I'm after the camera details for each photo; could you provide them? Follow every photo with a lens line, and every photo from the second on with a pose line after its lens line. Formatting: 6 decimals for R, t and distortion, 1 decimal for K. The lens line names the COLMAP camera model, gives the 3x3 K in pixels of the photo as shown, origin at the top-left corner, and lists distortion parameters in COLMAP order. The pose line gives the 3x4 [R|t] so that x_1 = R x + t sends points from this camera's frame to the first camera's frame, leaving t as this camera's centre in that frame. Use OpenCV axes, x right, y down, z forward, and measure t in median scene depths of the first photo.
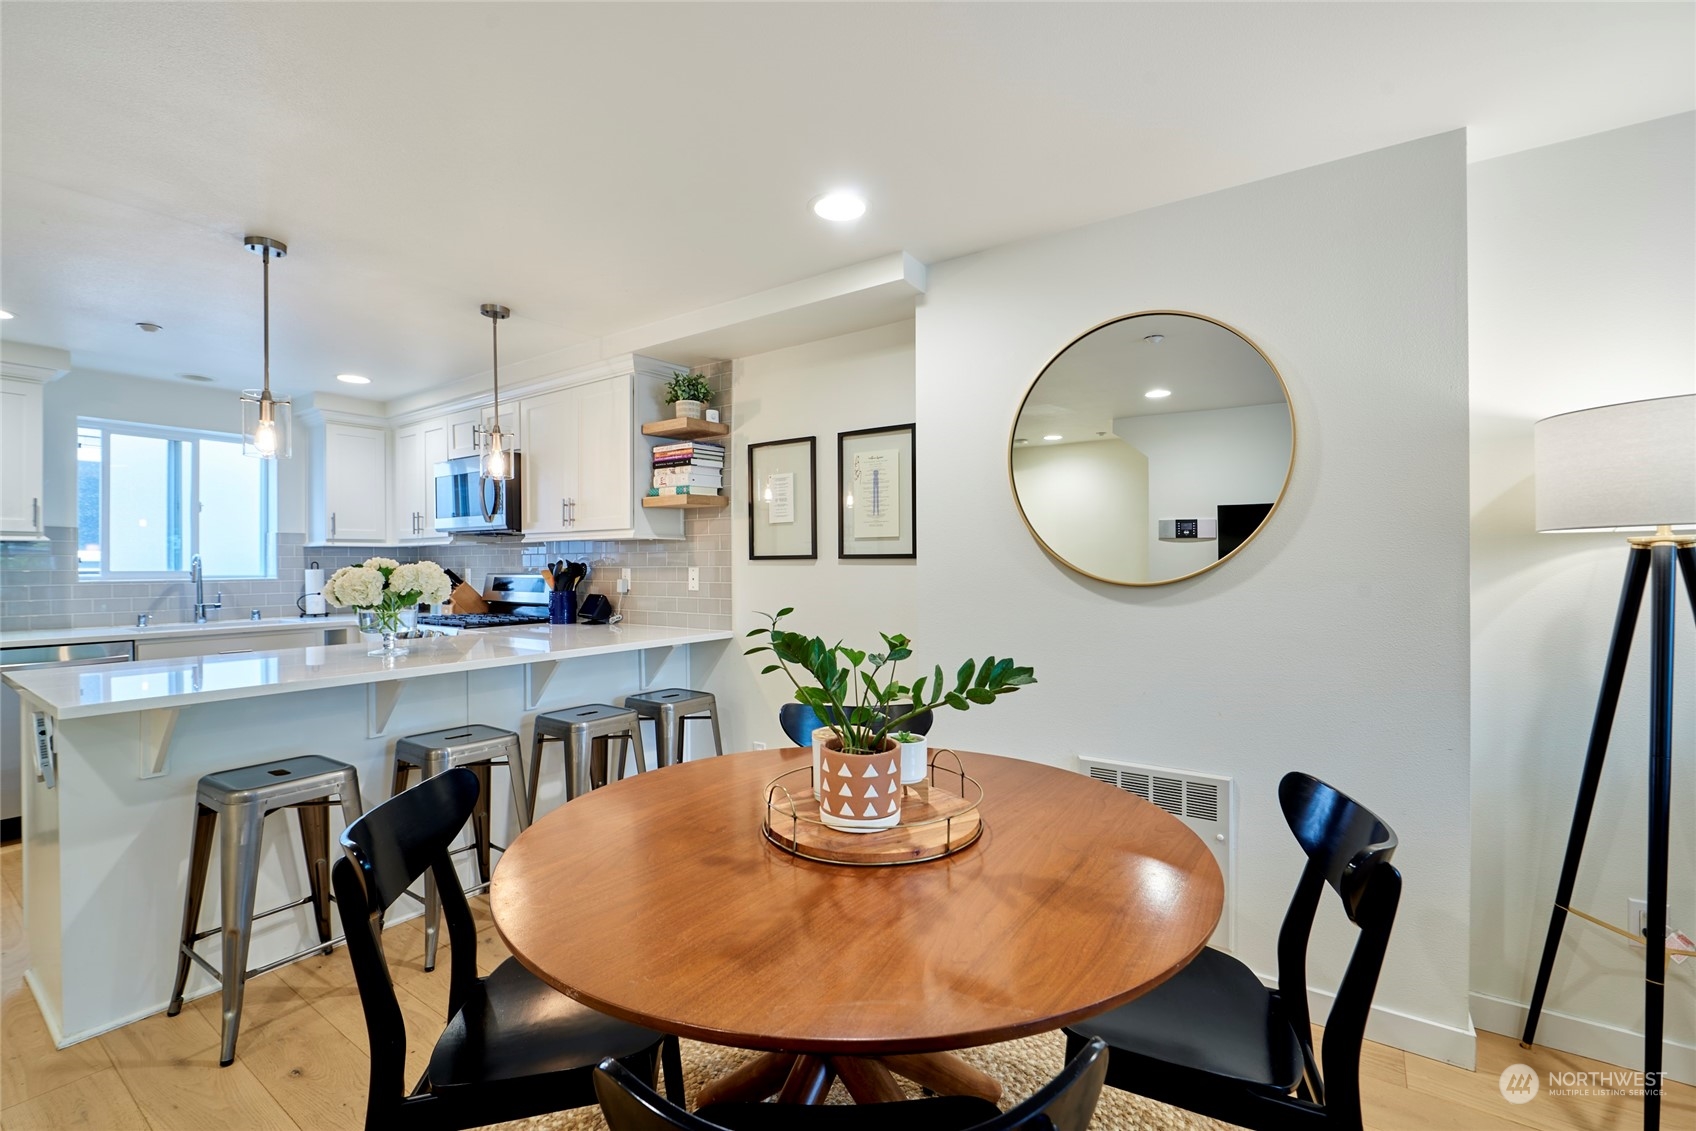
lens RADIAL K [[732.7, 0, 859.5], [0, 732.7, 565.7], [0, 0, 1]] dist [-0.014002, 0.002128]
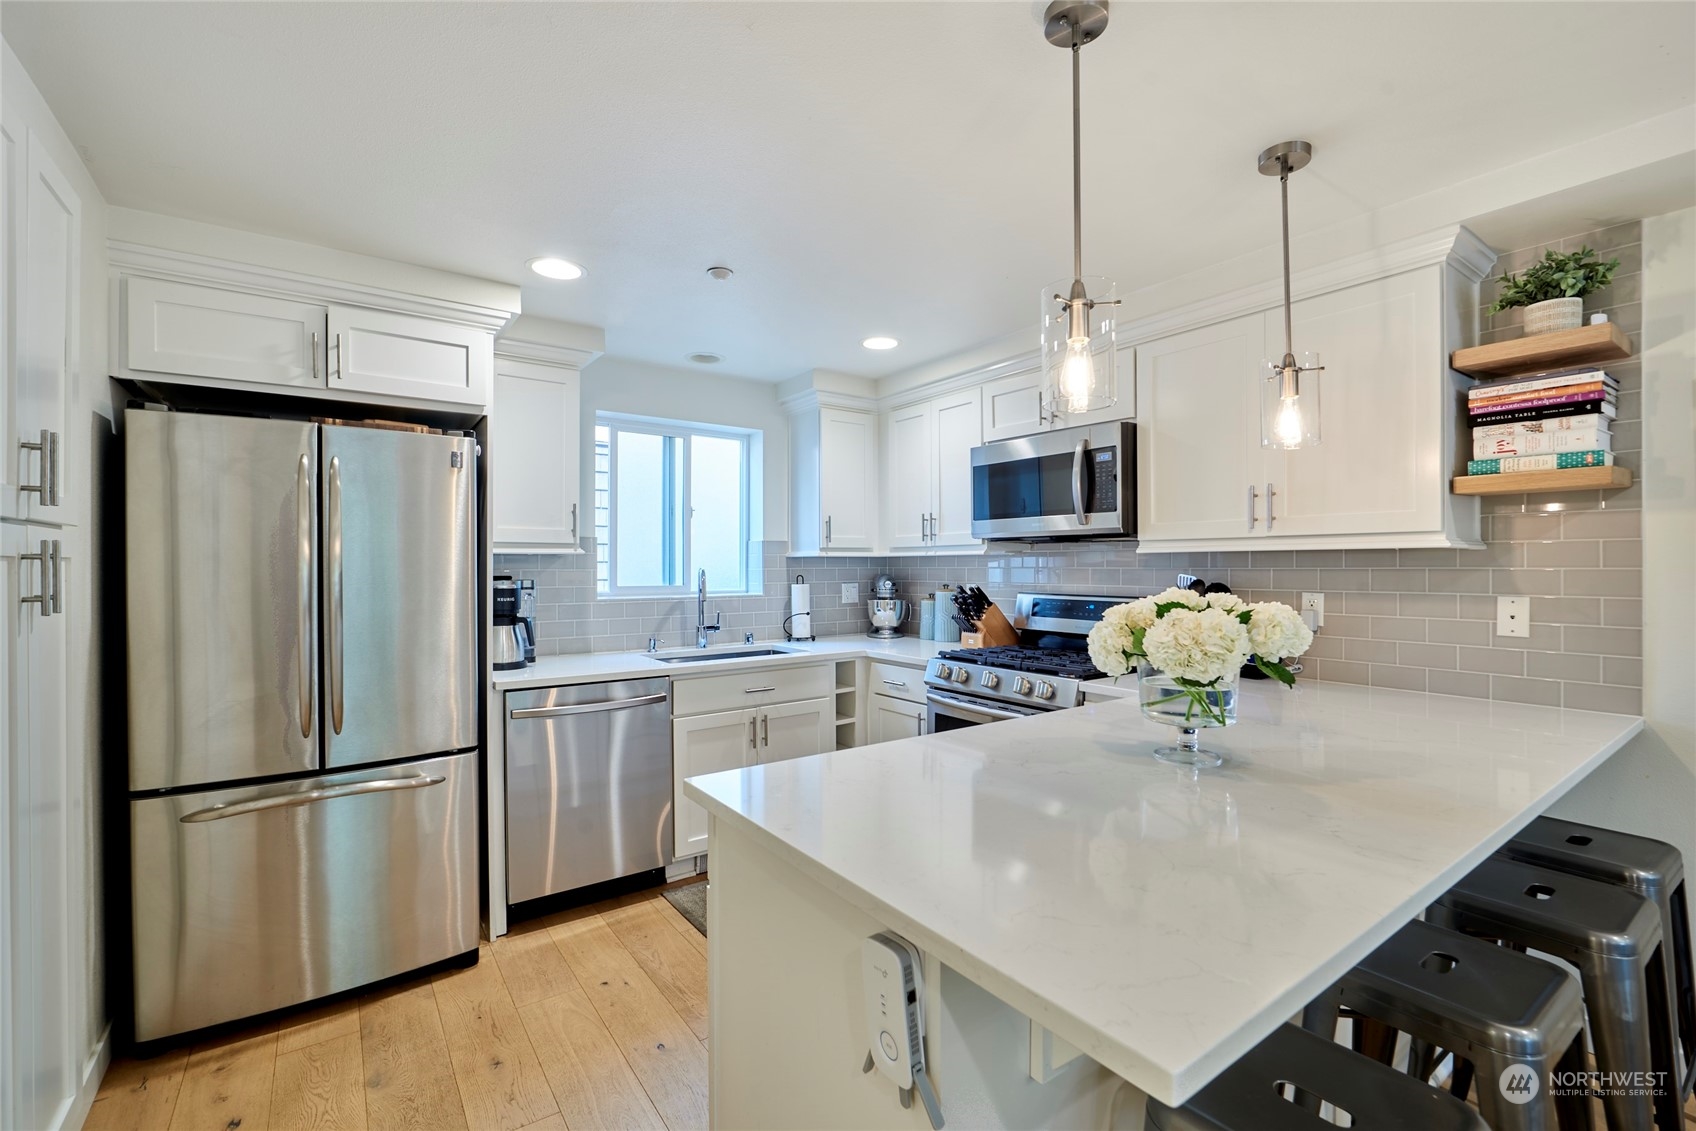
lens RADIAL K [[732.7, 0, 851.6], [0, 732.7, 567.6], [0, 0, 1]] dist [-0.014002, 0.002128]
pose [[0.943305, 0.003432, -0.331910, -0.488330], [-0.002956, 0.999994, 0.001938, -0.018635], [0.331914, -0.000847, 0.943309, 0.264276]]
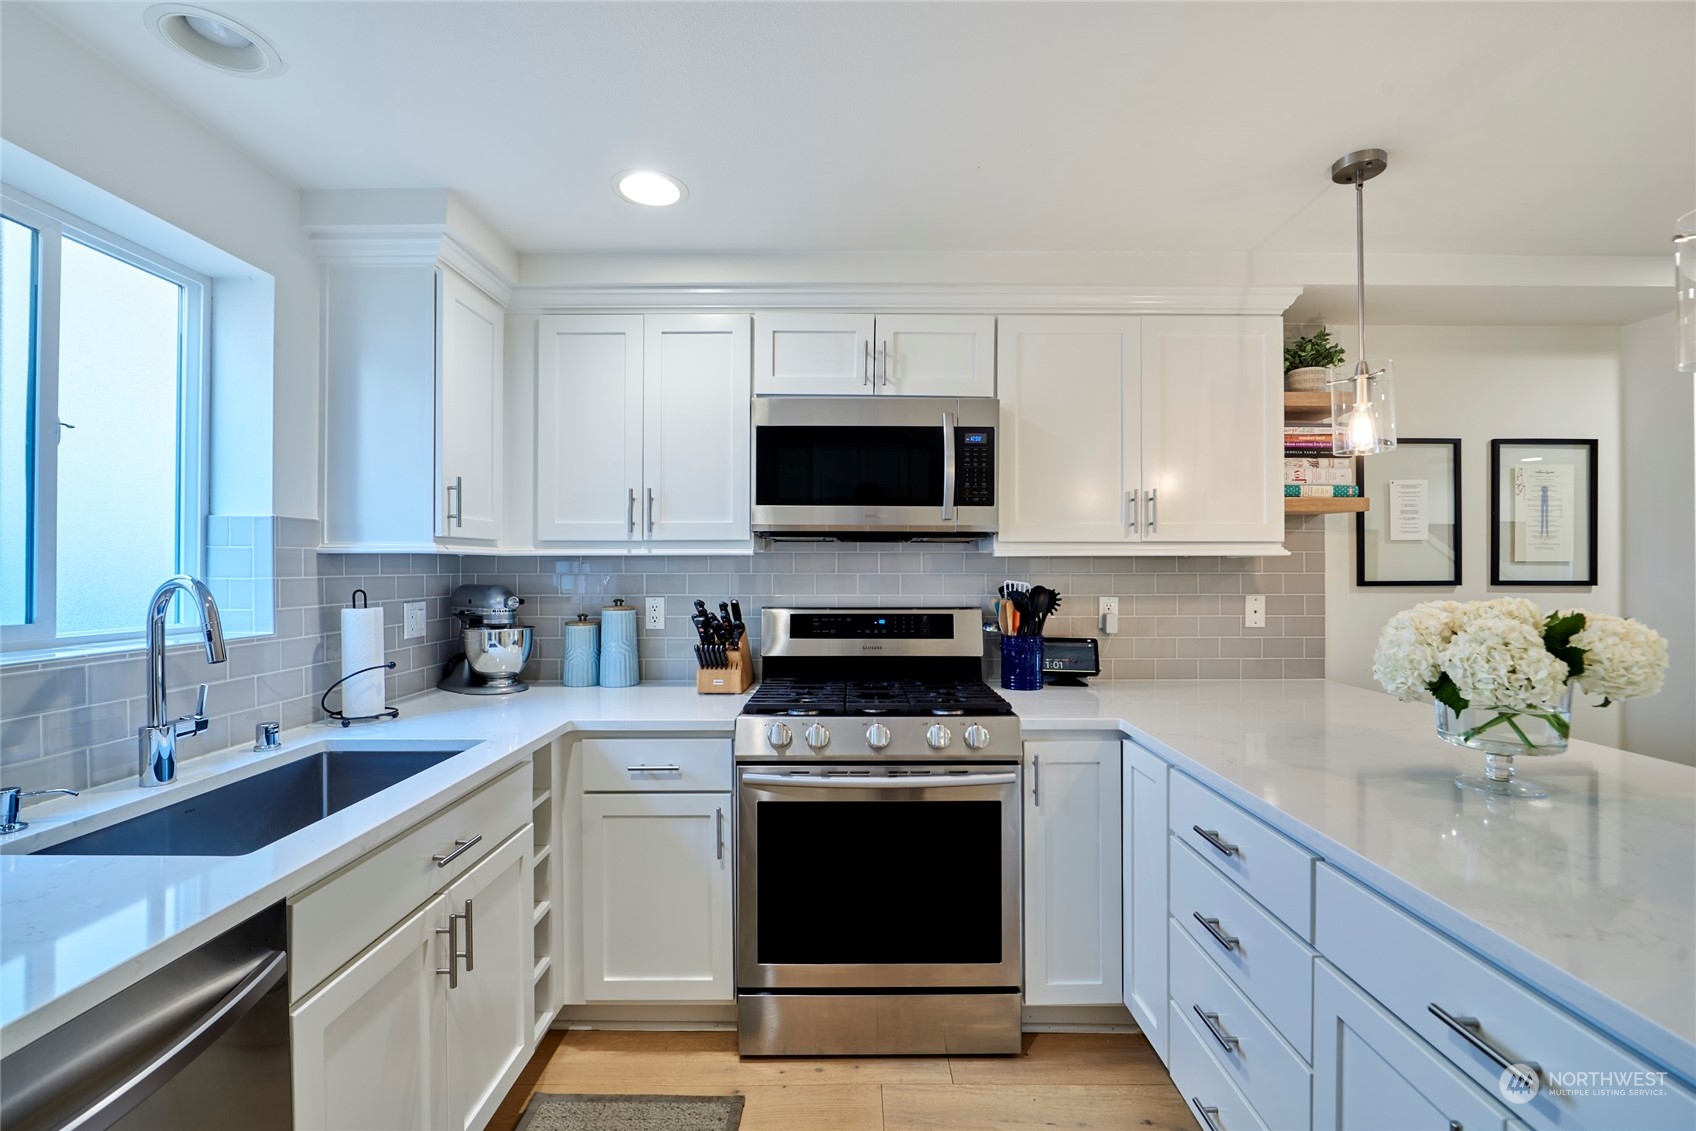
lens RADIAL K [[732.7, 0, 863.6], [0, 732.7, 565.1], [0, 0, 1]] dist [-0.014002, 0.002128]
pose [[0.818371, 0.006783, 0.574651, -0.889634], [-0.001711, 0.999955, -0.009367, -0.019027], [-0.574688, 0.006682, 0.818345, 0.580846]]
